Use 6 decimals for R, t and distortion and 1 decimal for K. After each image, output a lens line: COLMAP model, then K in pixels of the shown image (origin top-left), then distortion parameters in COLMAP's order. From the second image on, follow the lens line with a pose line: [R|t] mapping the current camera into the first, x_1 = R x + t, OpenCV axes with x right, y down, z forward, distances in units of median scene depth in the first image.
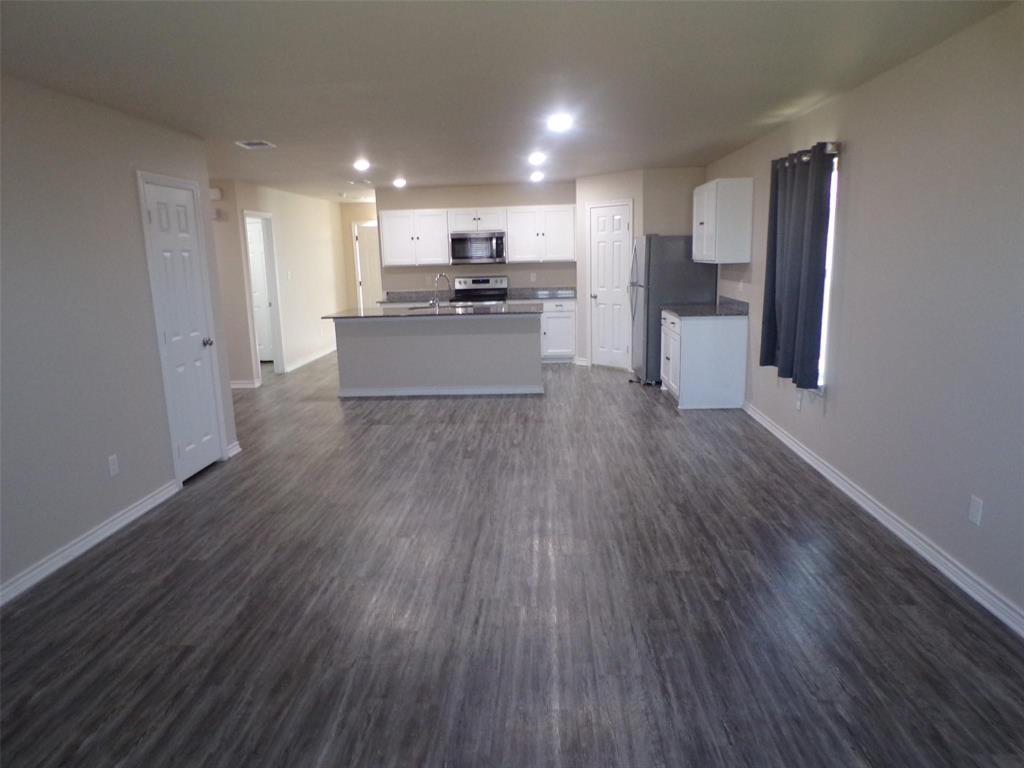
lens RADIAL K [[697.3, 0, 517.8], [0, 697.3, 384.4], [0, 0, 1]] dist [-0.007967, -0.002723]
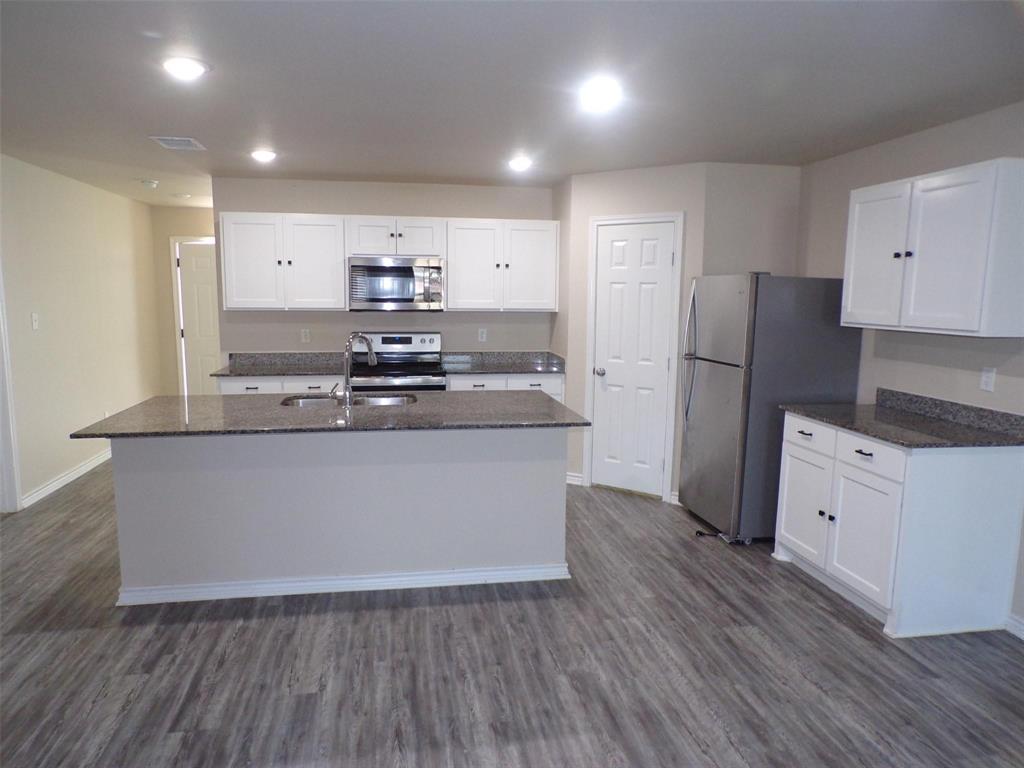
lens RADIAL K [[697.3, 0, 504.7], [0, 697.3, 382.2], [0, 0, 1]] dist [-0.007967, -0.002723]
pose [[0.975771, 0.014956, 0.218281, -0.096716], [0.001127, 0.997304, -0.073370, -0.070648], [-0.218790, 0.071838, 0.973124, 0.417677]]
